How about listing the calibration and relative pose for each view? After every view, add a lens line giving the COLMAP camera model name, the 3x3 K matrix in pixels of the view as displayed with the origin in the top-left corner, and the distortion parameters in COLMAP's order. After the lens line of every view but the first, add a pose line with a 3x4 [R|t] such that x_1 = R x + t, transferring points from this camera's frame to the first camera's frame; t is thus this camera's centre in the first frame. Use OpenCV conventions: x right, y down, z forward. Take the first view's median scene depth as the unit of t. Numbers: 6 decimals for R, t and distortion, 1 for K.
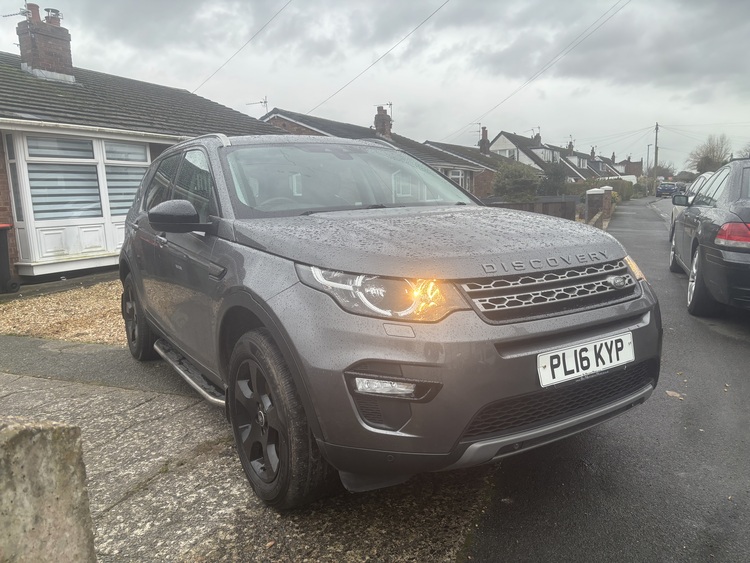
lens RADIAL K [[572.0, 0, 375.2], [0, 572.0, 285.7], [0, 0, 1]] dist [0.034425, -0.040761]
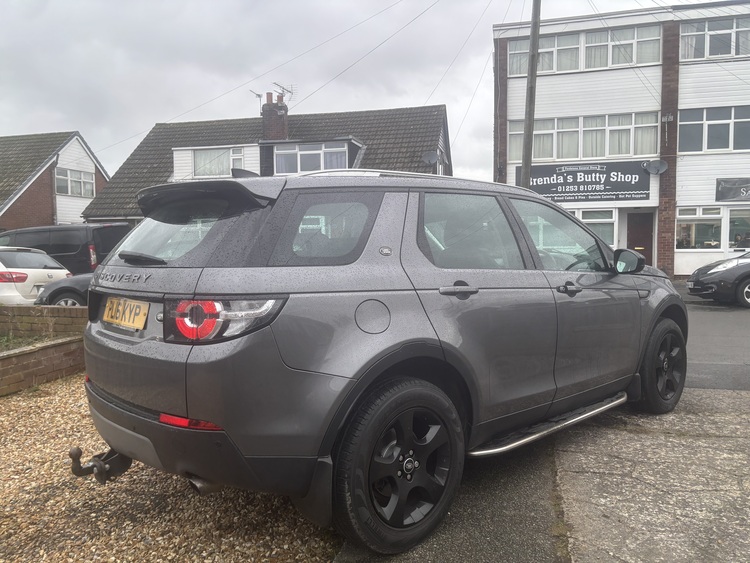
lens RADIAL K [[572.0, 0, 376.2], [0, 572.0, 288.0], [0, 0, 1]] dist [0.034425, -0.040761]
pose [[-0.168793, -0.046250, 0.984566, -0.486324], [0.161015, 0.984186, 0.073837, -0.079961], [-0.972411, 0.170993, -0.158676, 0.567809]]
